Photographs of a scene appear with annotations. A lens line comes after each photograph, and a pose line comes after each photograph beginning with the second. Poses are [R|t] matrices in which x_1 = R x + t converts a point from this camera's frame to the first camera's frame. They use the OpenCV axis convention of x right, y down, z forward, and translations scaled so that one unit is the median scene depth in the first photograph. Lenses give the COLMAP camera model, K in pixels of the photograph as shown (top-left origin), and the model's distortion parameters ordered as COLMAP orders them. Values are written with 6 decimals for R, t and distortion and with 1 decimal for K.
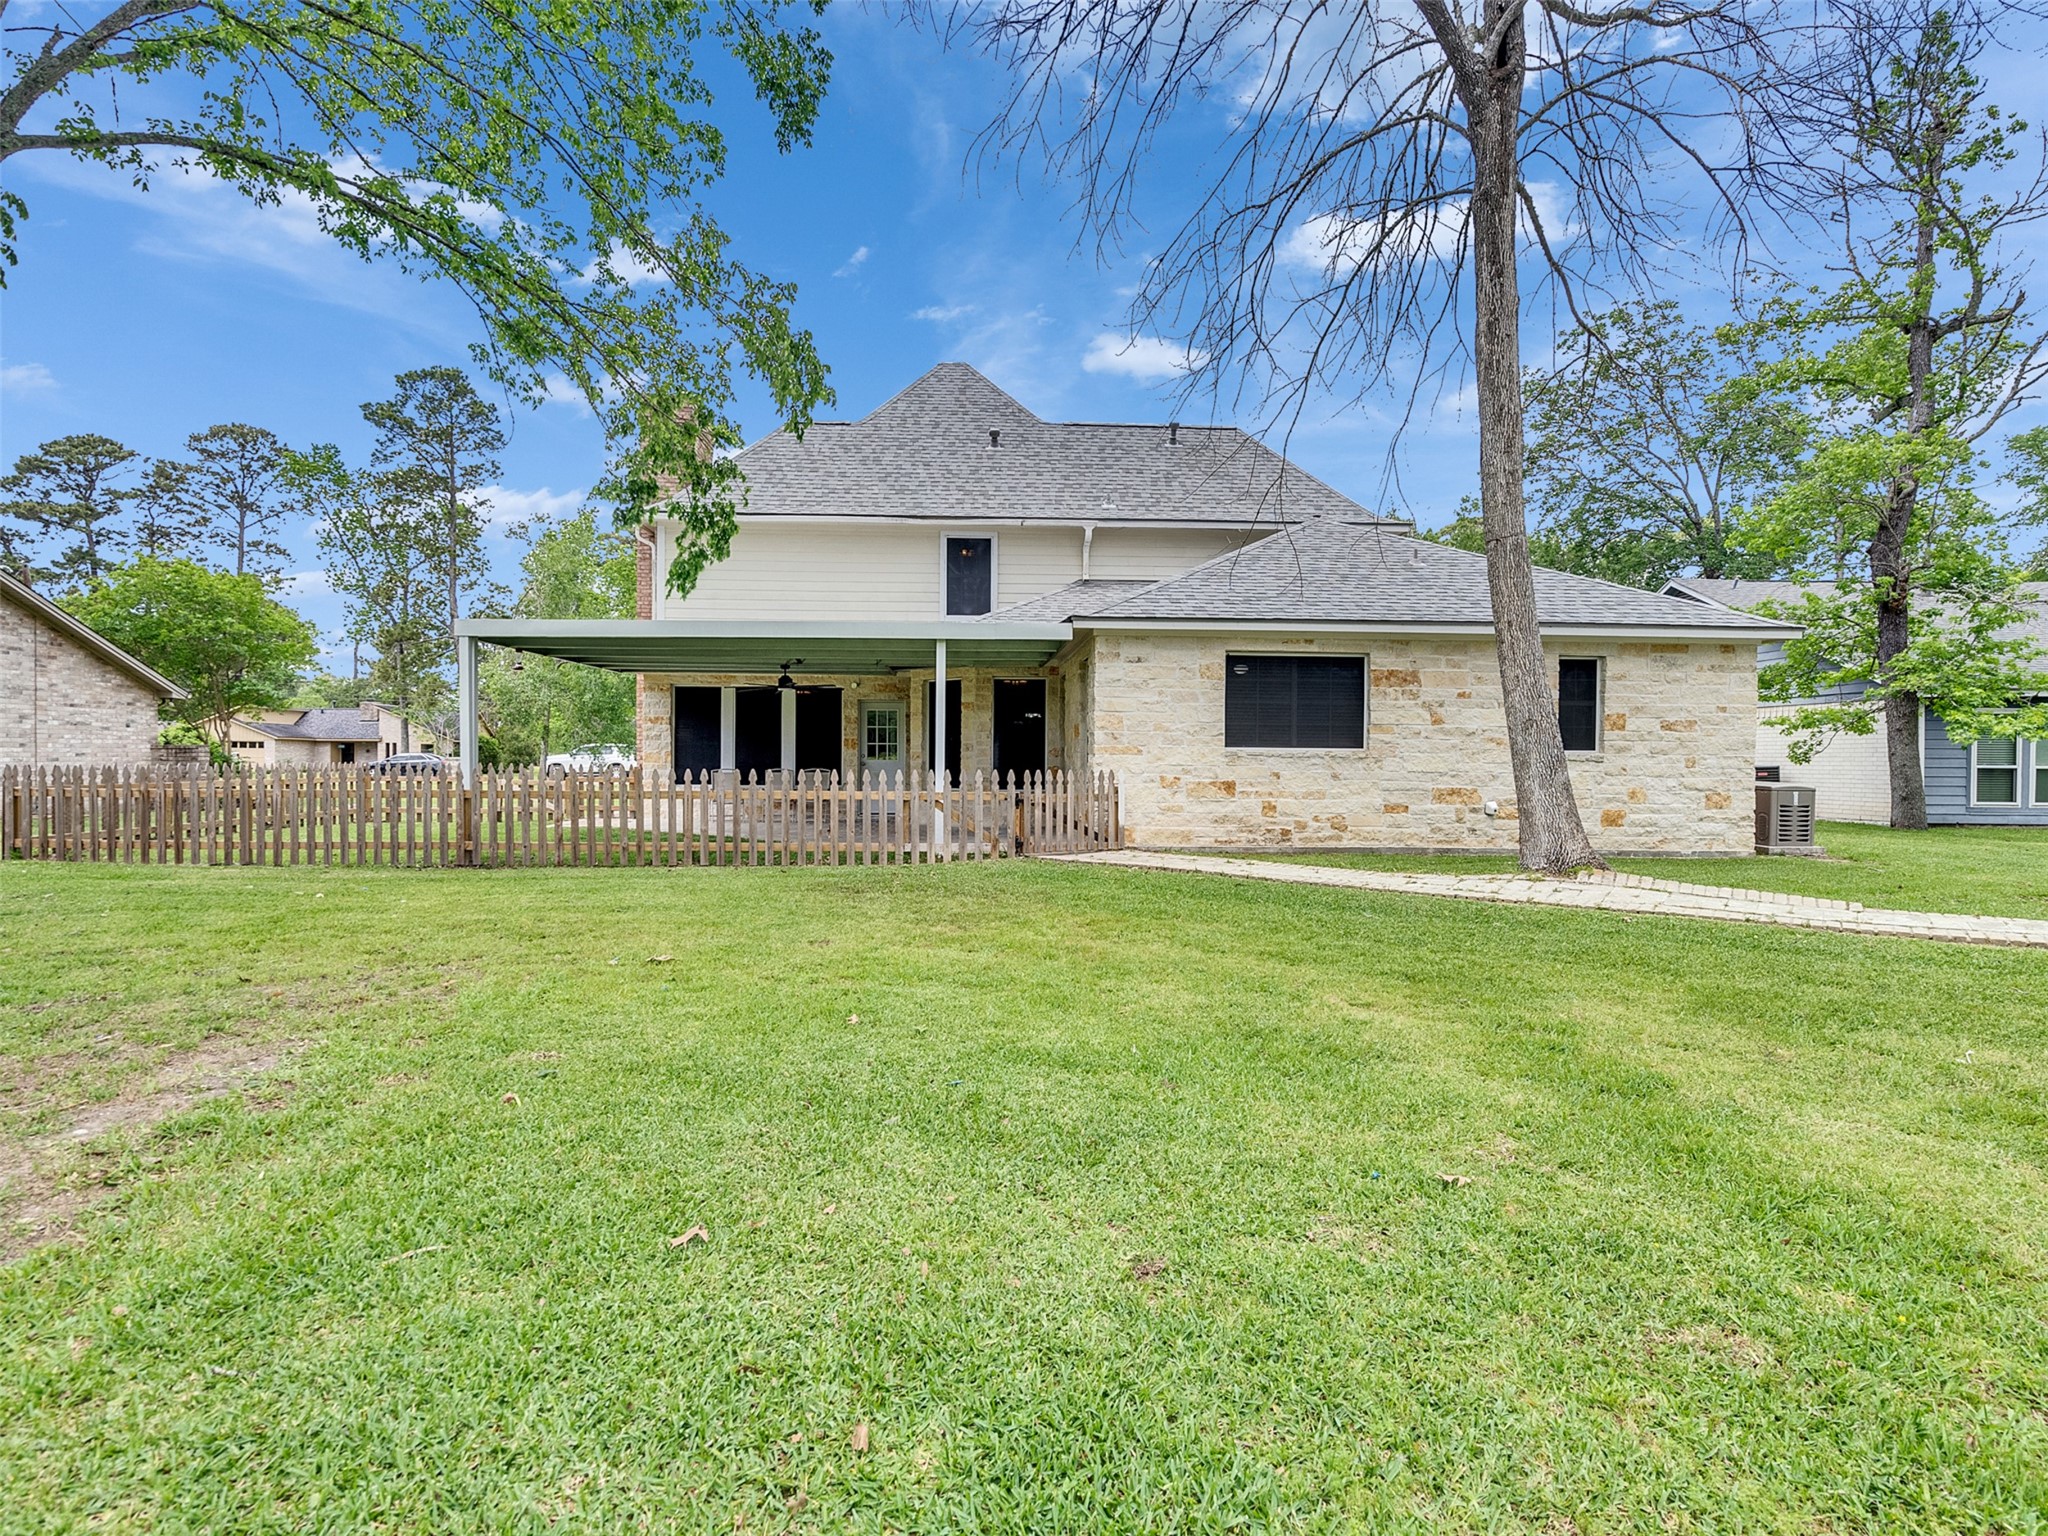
lens RADIAL K [[1044.8, 0, 1021.2], [0, 1044.8, 770.1], [0, 0, 1]] dist [-0.007594, 0.005194]
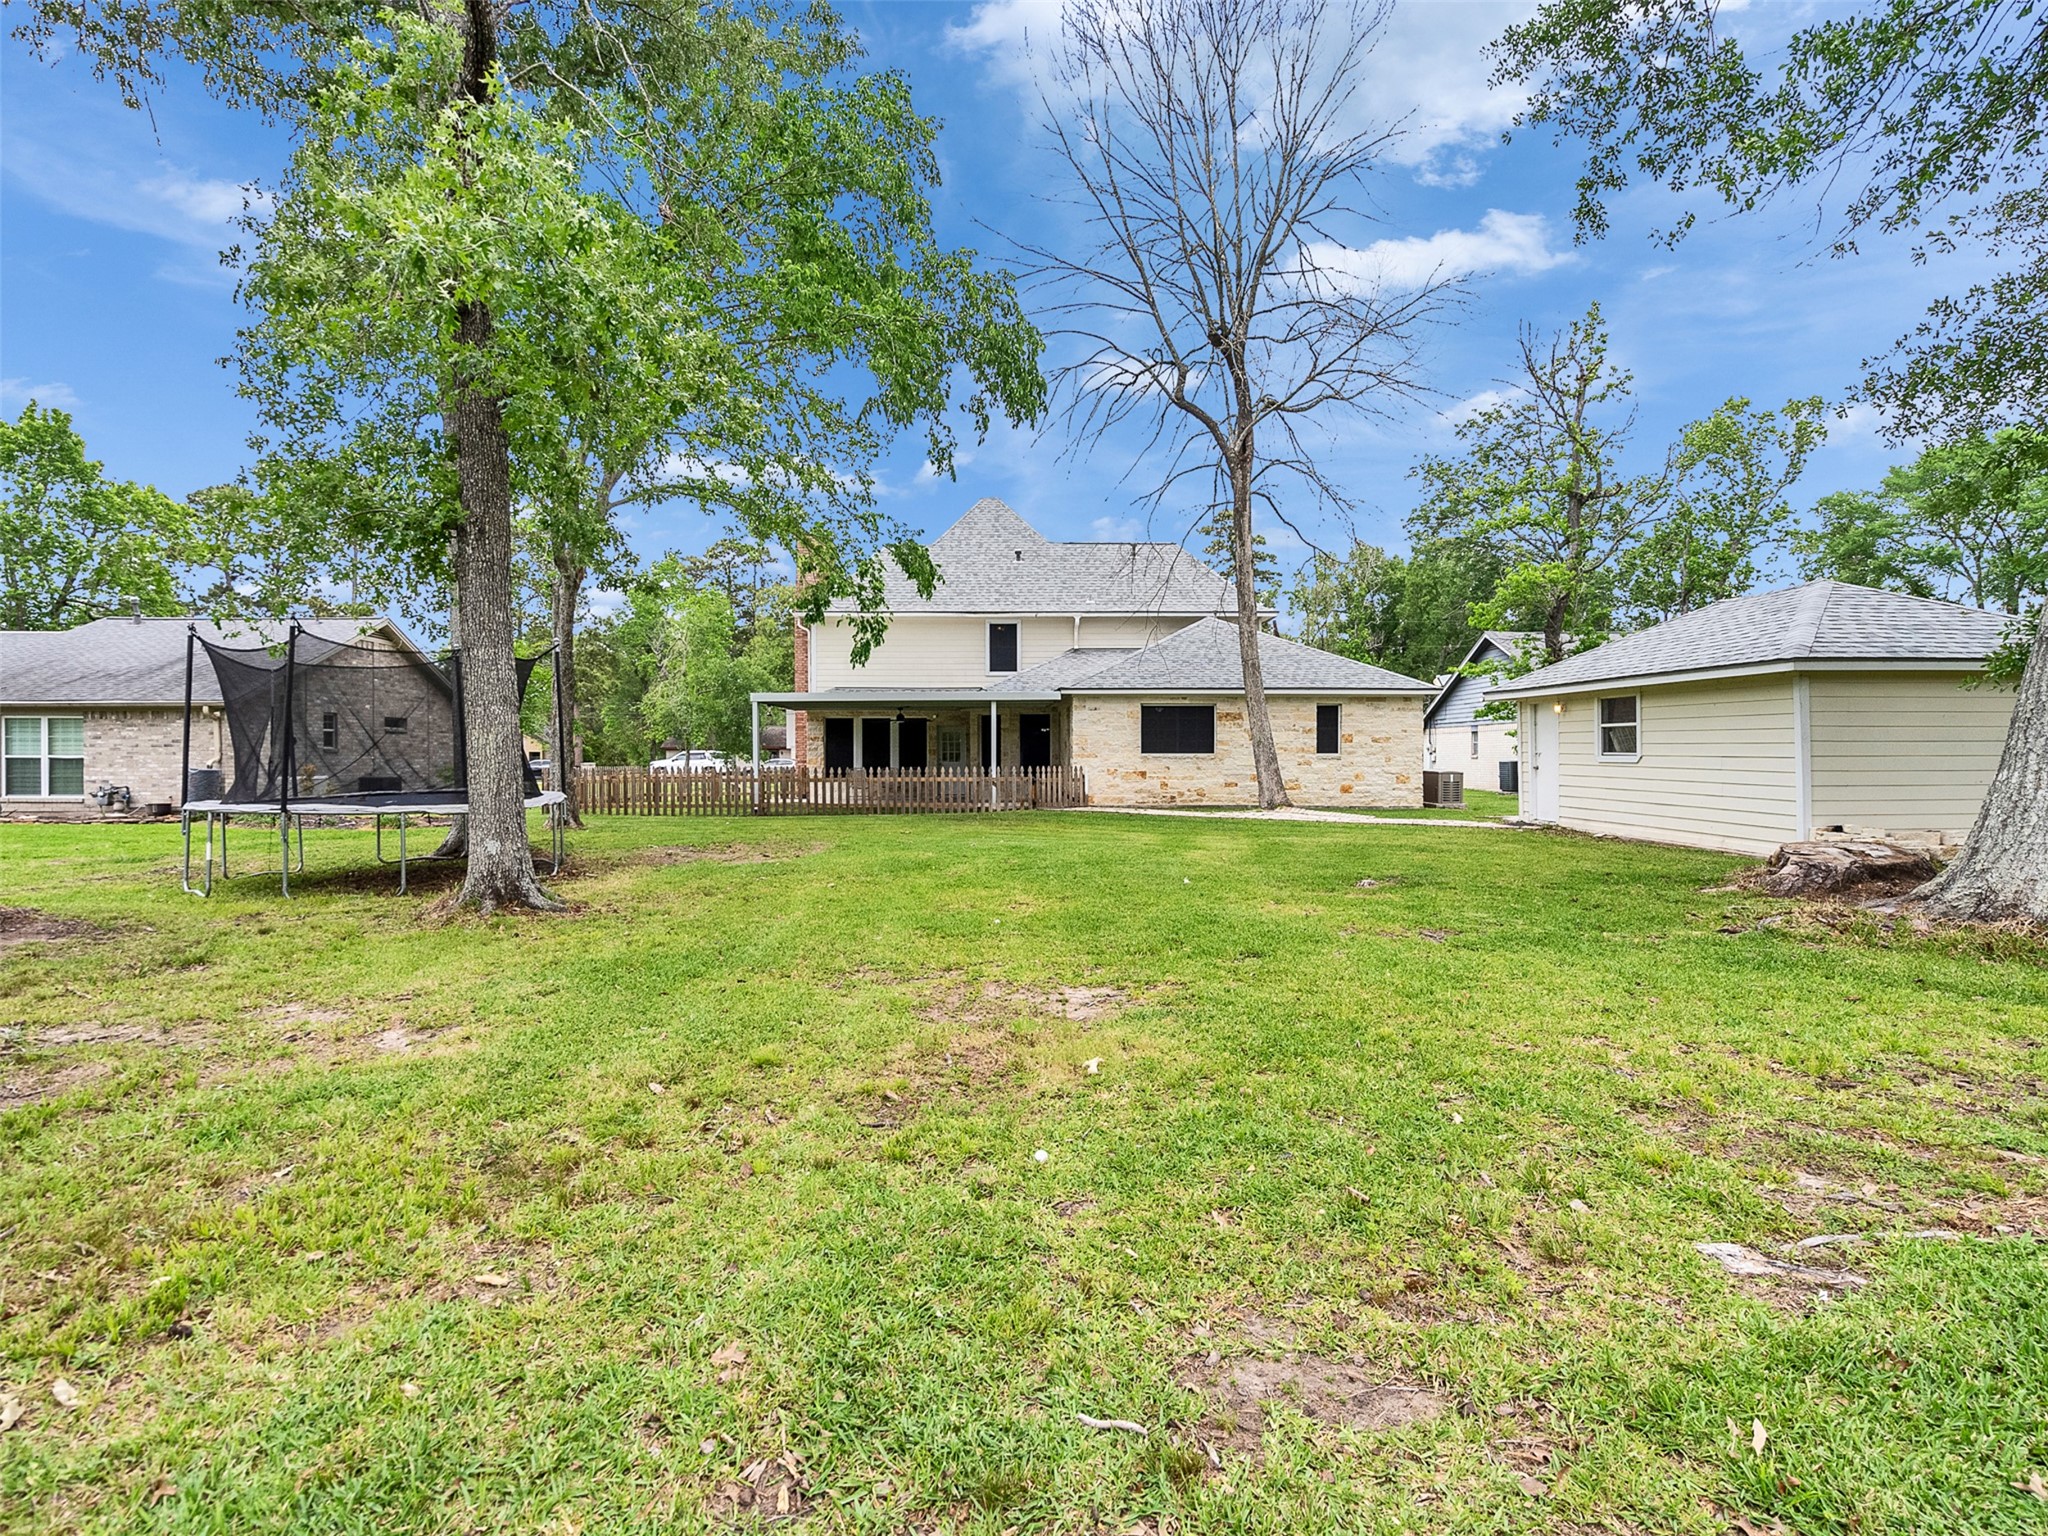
lens RADIAL K [[1044.8, 0, 1023.2], [0, 1044.8, 763.5], [0, 0, 1]] dist [-0.007594, 0.005194]
pose [[0.999796, -0.008774, -0.018216, 0.012456], [0.008651, 0.999939, -0.006809, 0.007313], [0.018275, 0.006650, 0.999811, -0.908074]]
